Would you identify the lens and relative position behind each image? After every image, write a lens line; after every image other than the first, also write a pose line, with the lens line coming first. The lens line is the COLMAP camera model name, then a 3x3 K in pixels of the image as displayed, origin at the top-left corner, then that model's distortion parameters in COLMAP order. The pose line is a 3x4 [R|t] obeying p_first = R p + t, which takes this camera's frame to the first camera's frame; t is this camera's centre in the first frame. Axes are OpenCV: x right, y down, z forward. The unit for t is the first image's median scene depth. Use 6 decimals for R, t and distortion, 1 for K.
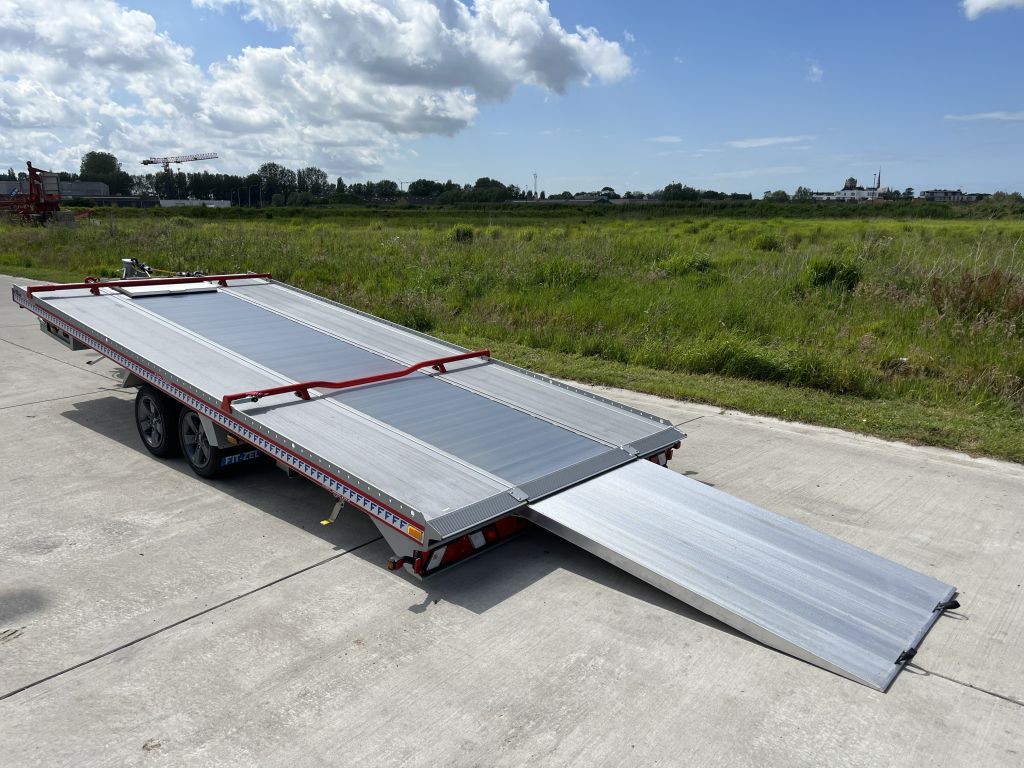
lens RADIAL K [[781.1, 0, 512.3], [0, 781.1, 381.6], [0, 0, 1]] dist [0.053544, -0.072584]
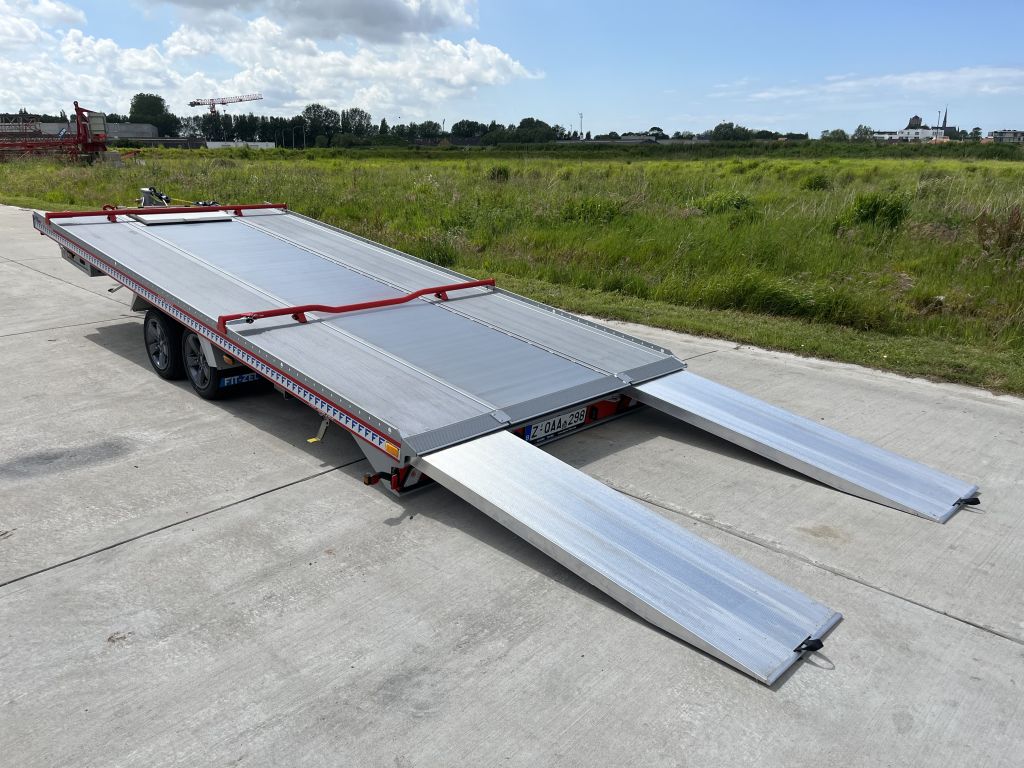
lens RADIAL K [[781.1, 0, 501.8], [0, 781.1, 381.8], [0, 0, 1]] dist [0.053544, -0.072584]
pose [[0.997727, 0.017063, -0.065192, 0.045932], [-0.012480, 0.997464, 0.070065, 0.019632], [0.066222, -0.069092, 0.995410, 0.009956]]
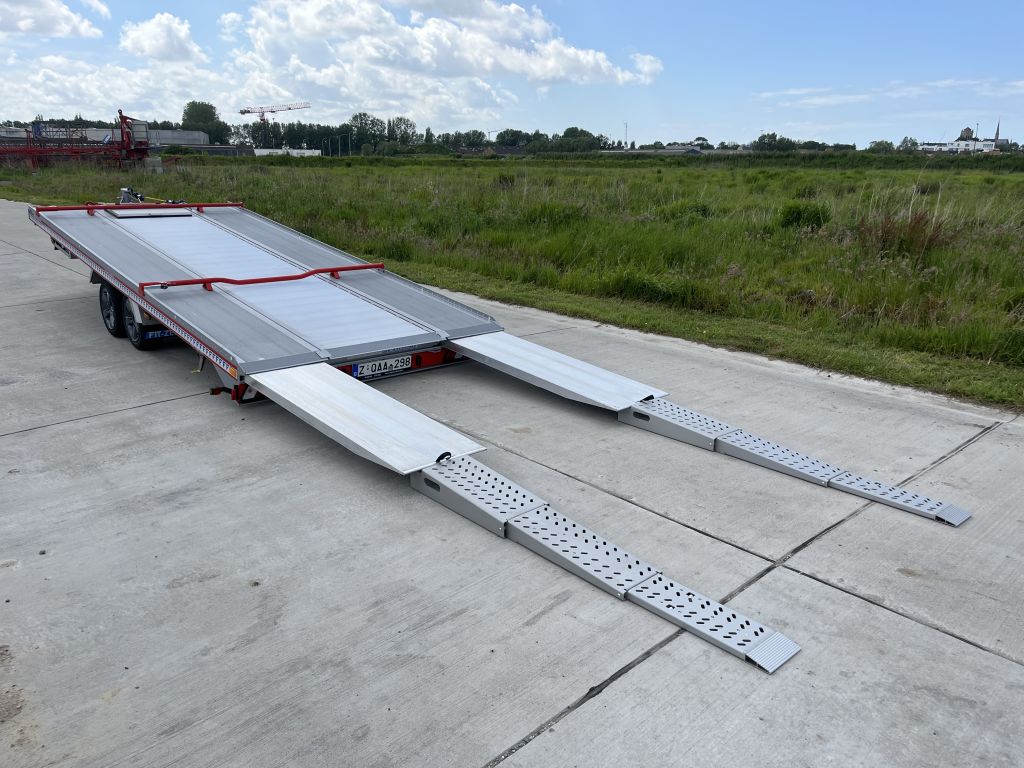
lens RADIAL K [[781.1, 0, 513.3], [0, 781.1, 382.9], [0, 0, 1]] dist [0.053544, -0.072584]
pose [[0.994140, 0.034426, -0.102474, 0.301127], [-0.028176, 0.997689, 0.061827, 0.063986], [0.104365, -0.058577, 0.992812, -0.203220]]
